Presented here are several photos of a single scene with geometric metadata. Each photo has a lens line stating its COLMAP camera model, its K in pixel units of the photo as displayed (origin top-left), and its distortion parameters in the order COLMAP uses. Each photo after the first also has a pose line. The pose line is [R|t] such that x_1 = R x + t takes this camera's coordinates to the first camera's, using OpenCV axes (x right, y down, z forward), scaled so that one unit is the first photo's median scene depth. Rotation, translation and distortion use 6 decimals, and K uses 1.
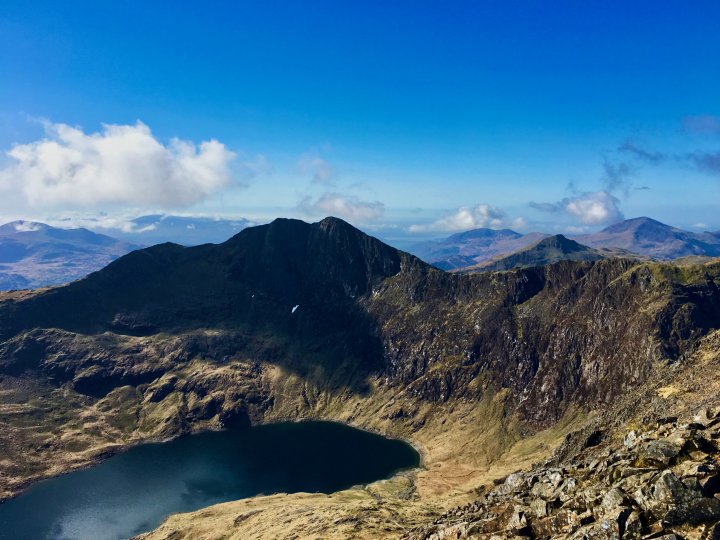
lens RADIAL K [[605.7, 0, 353.1], [0, 605.7, 272.9], [0, 0, 1]] dist [0.065808, -0.076646]
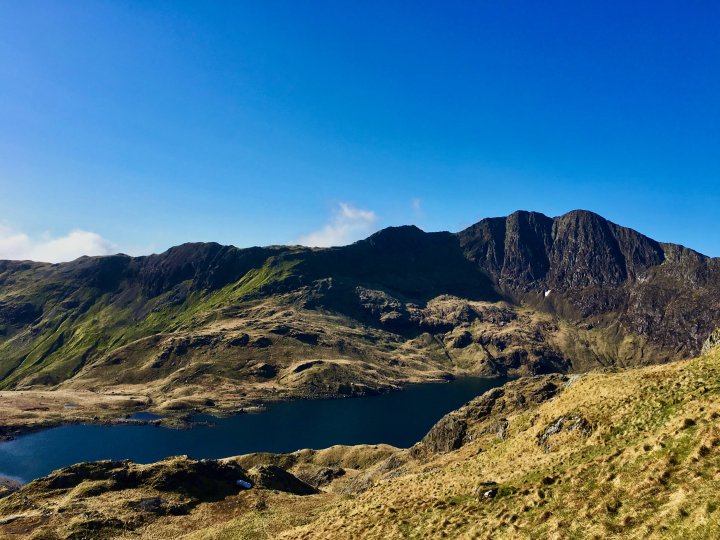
lens RADIAL K [[605.7, 0, 362.3], [0, 605.7, 269.4], [0, 0, 1]] dist [0.065808, -0.076646]
pose [[0.992716, 0.072493, -0.096225, -0.367818], [-0.084010, 0.989017, -0.121601, 0.202652], [0.086353, 0.128799, 0.987904, -0.024725]]
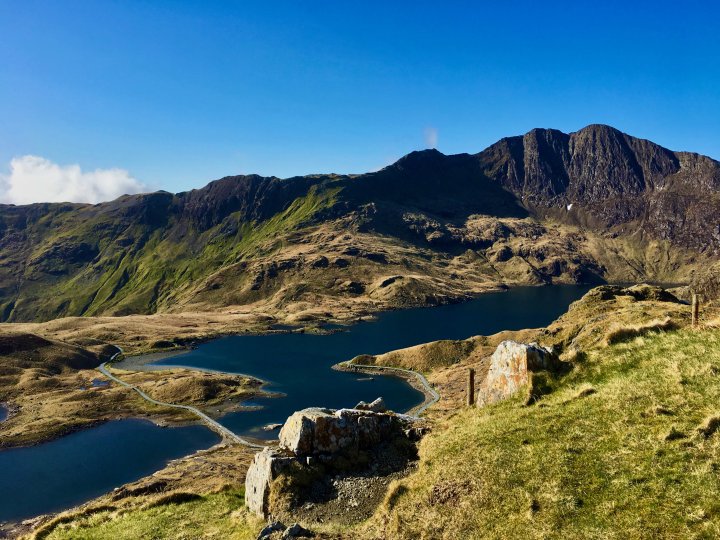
lens RADIAL K [[605.7, 0, 363.2], [0, 605.7, 269.2], [0, 0, 1]] dist [0.065808, -0.076646]
pose [[0.998782, 0.021873, -0.044234, -0.484475], [-0.022529, 0.999643, -0.014386, 0.228284], [0.043903, 0.015365, 0.998918, -0.073828]]
